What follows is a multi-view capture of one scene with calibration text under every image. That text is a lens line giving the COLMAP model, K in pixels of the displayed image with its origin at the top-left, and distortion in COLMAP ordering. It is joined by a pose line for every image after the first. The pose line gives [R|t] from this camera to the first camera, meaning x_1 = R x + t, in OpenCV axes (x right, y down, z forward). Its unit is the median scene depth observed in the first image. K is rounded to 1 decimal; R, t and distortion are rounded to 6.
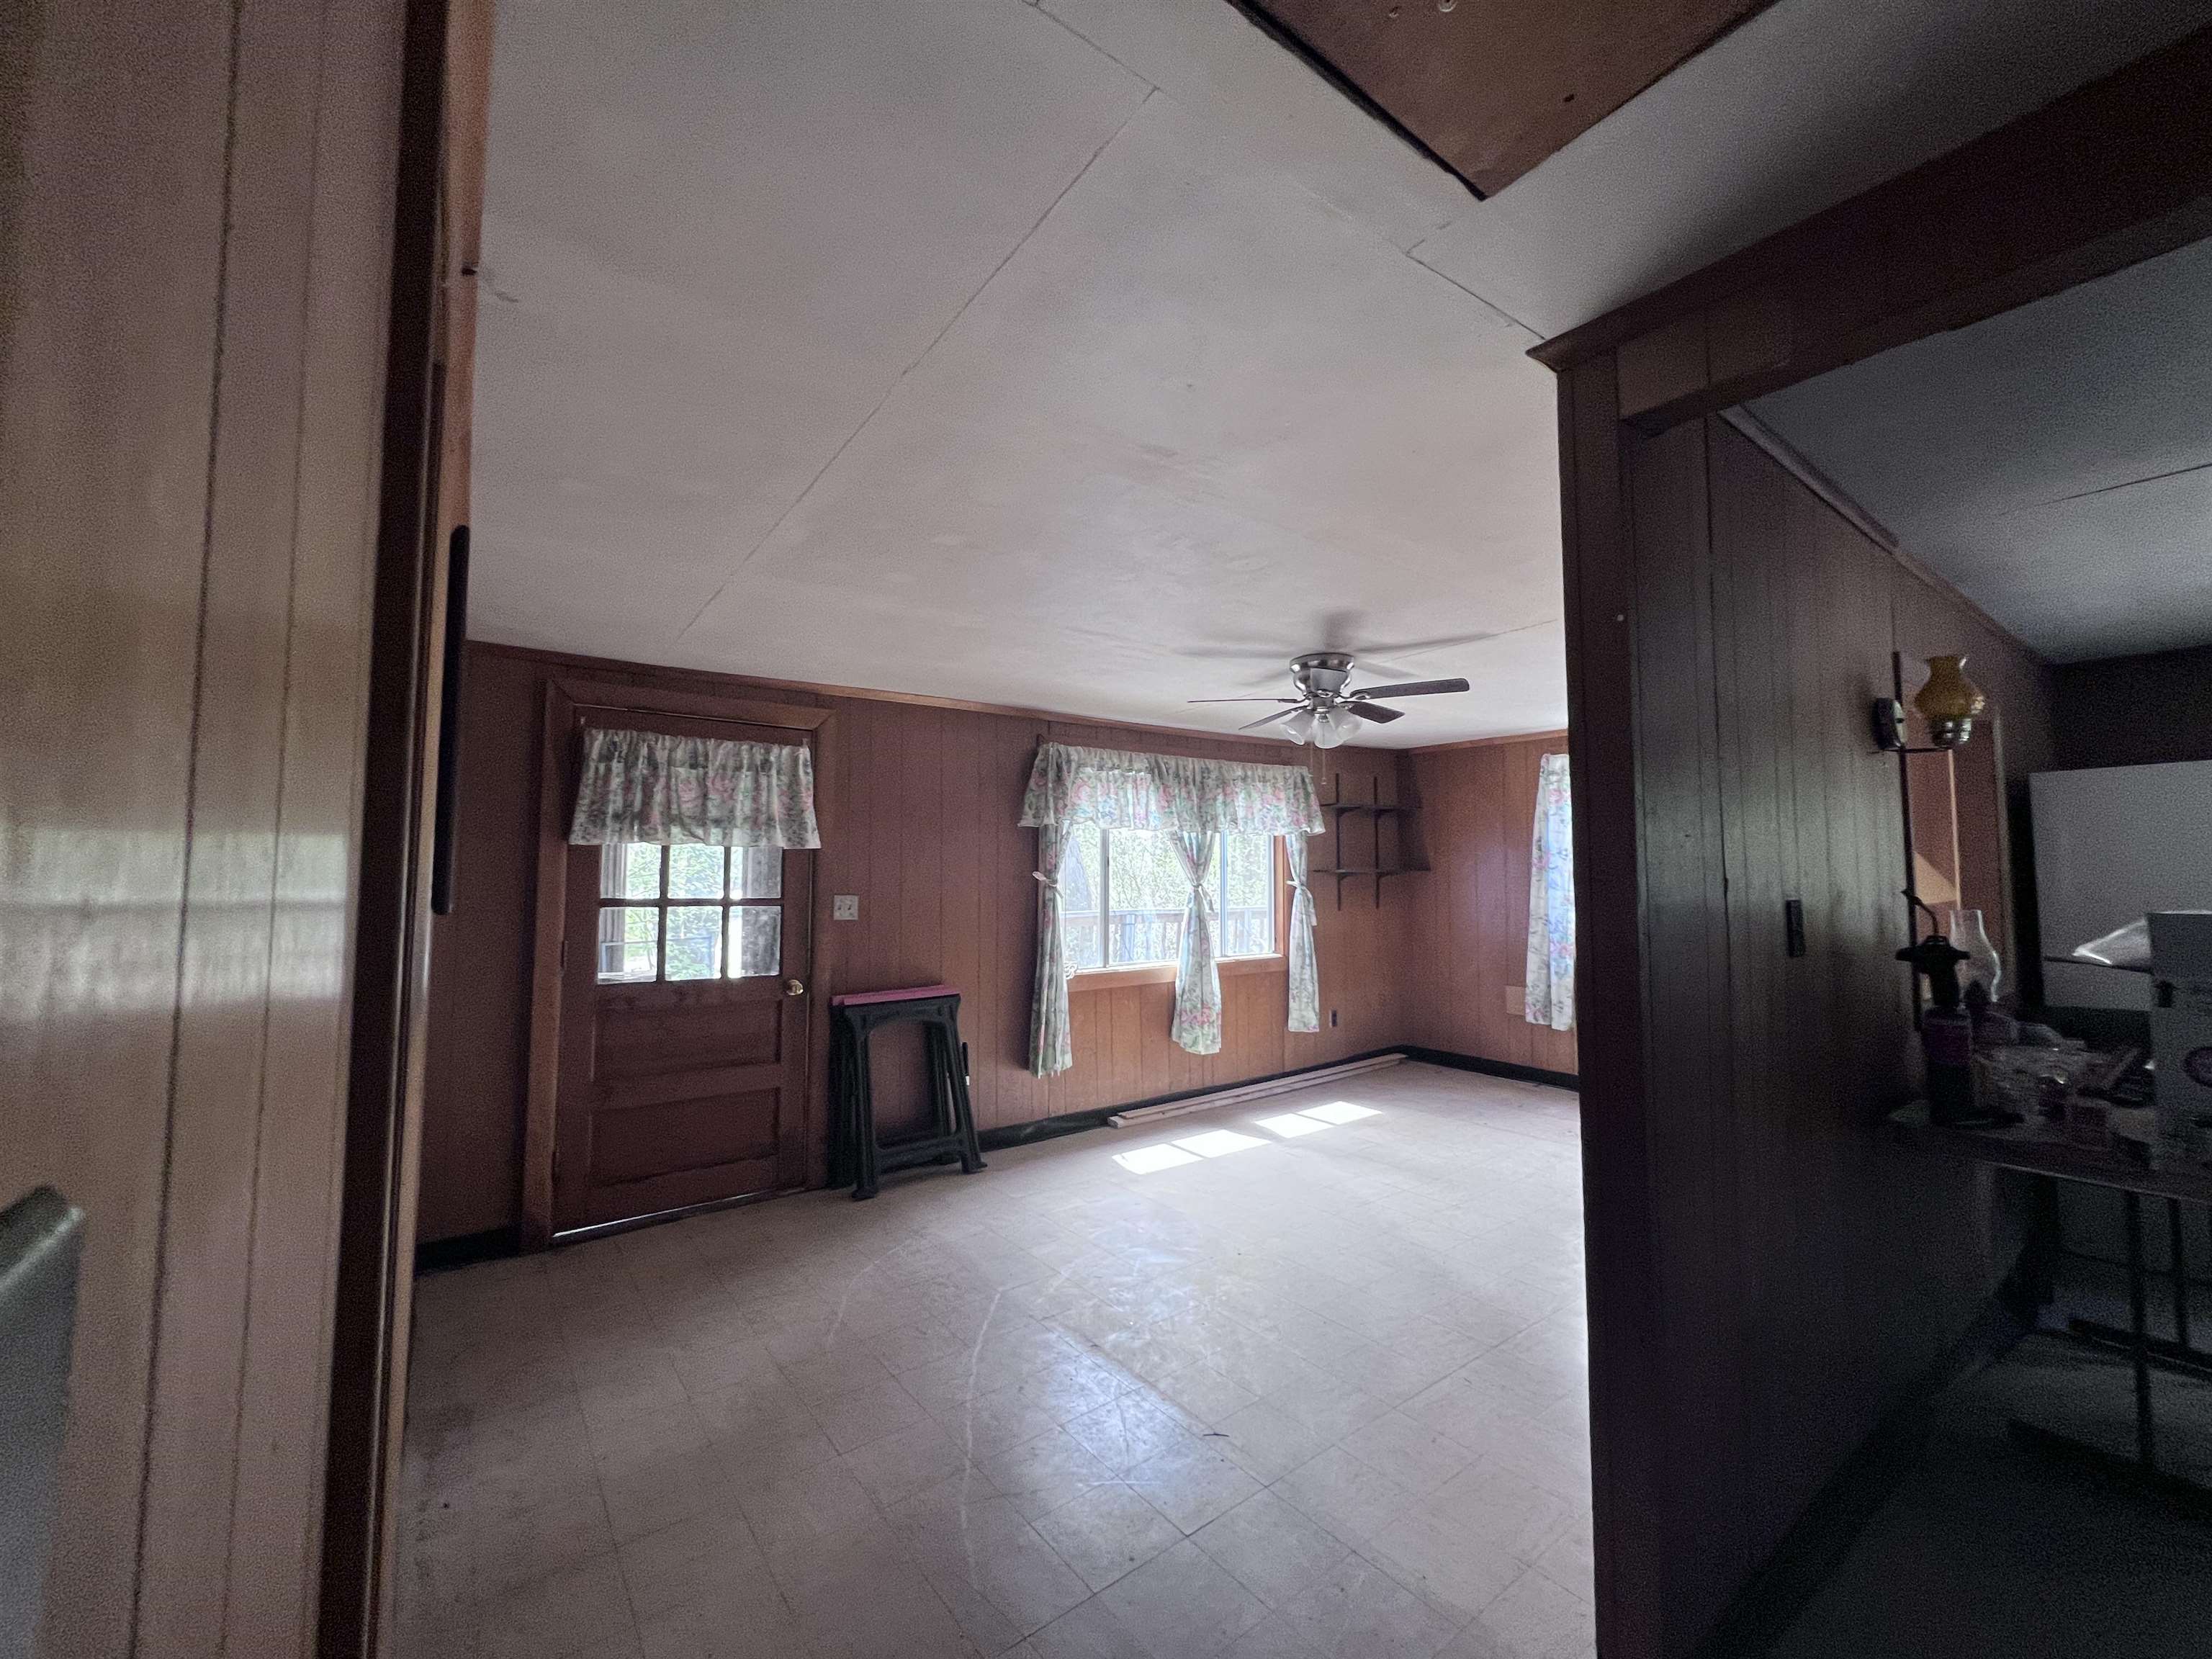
lens RADIAL K [[880.2, 0, 1106.0], [0, 880.2, 829.5], [0, 0, 1]] dist [0.000115, -0.000018]
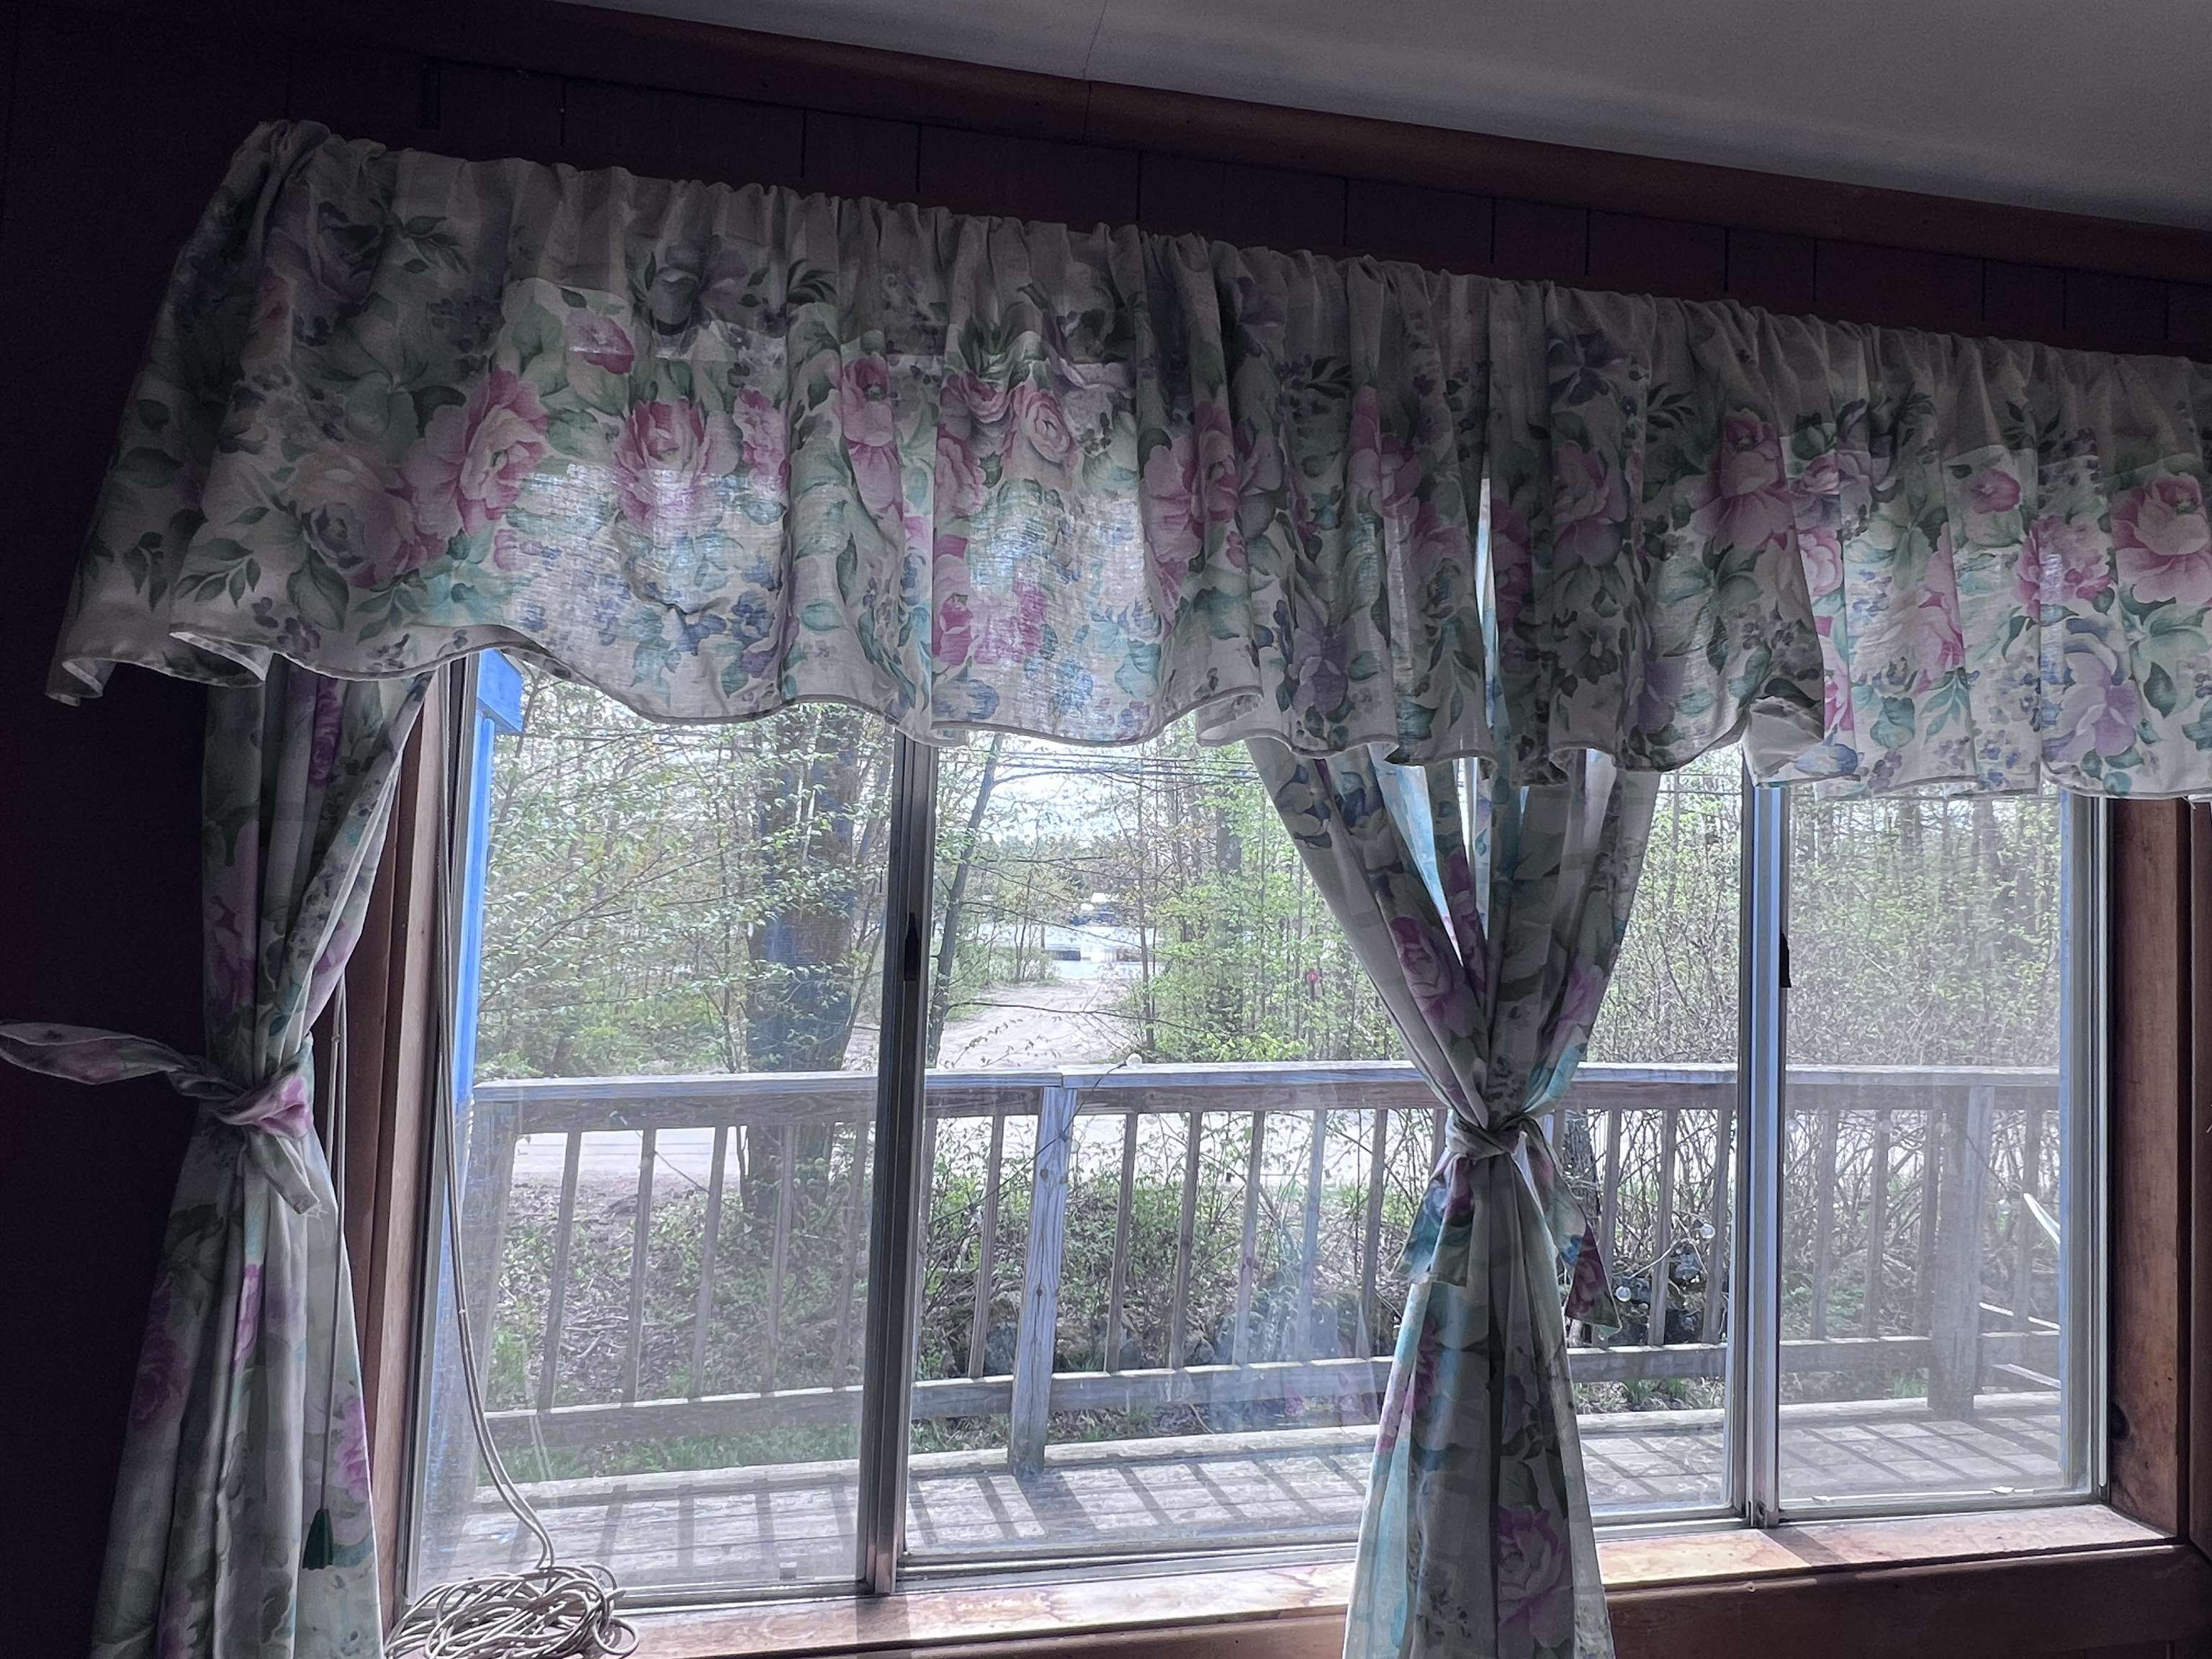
lens RADIAL K [[1334.4, 0, 1101.0], [0, 1334.4, 852.0], [0, 0, 1]] dist [-0.003418, -0.002015]
pose [[0.903729, 0.007813, -0.428035, 0.142569], [-0.006748, 0.999969, 0.004006, 0.017842], [0.428053, -0.000732, 0.903753, 0.787044]]
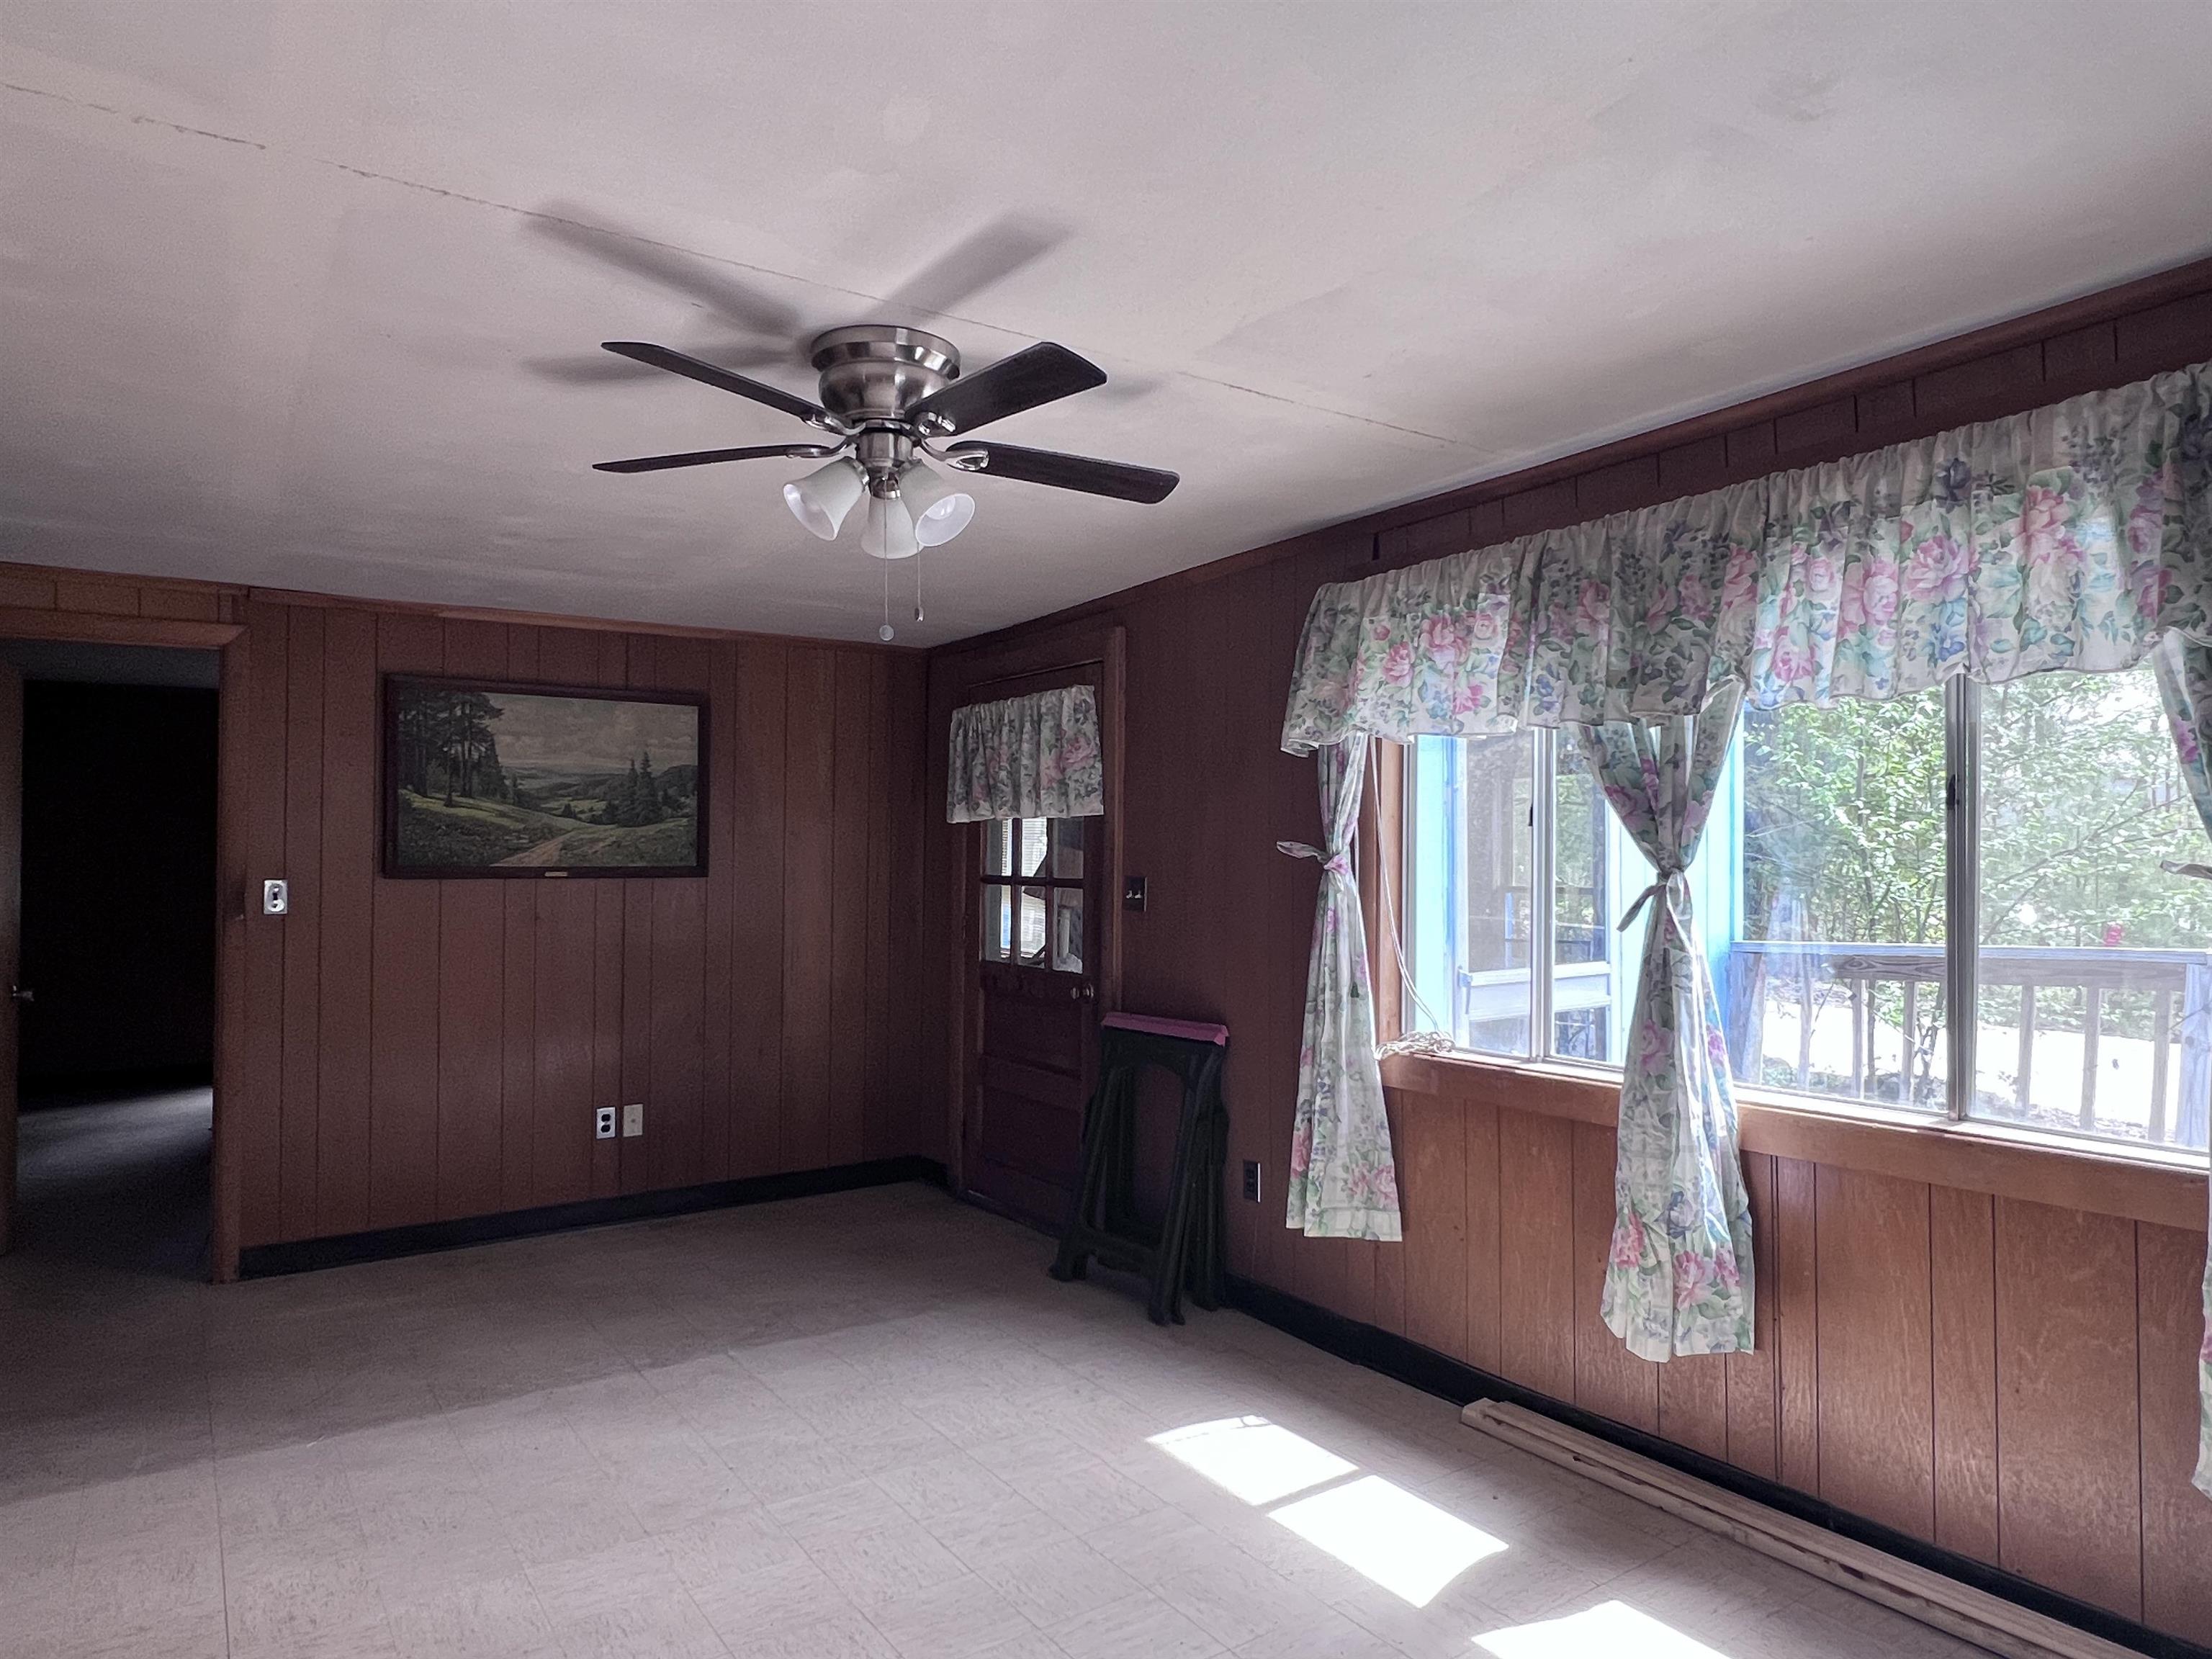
lens RADIAL K [[1347.4, 0, 1106.0], [0, 1347.4, 829.5], [0, 0, 1]] dist [0.000715, -0.000053]
pose [[-0.031653, -0.019352, -0.999312, 0.658584], [0.061119, 0.997904, -0.021261, 0.046218], [0.997628, -0.061750, -0.030404, 0.815102]]
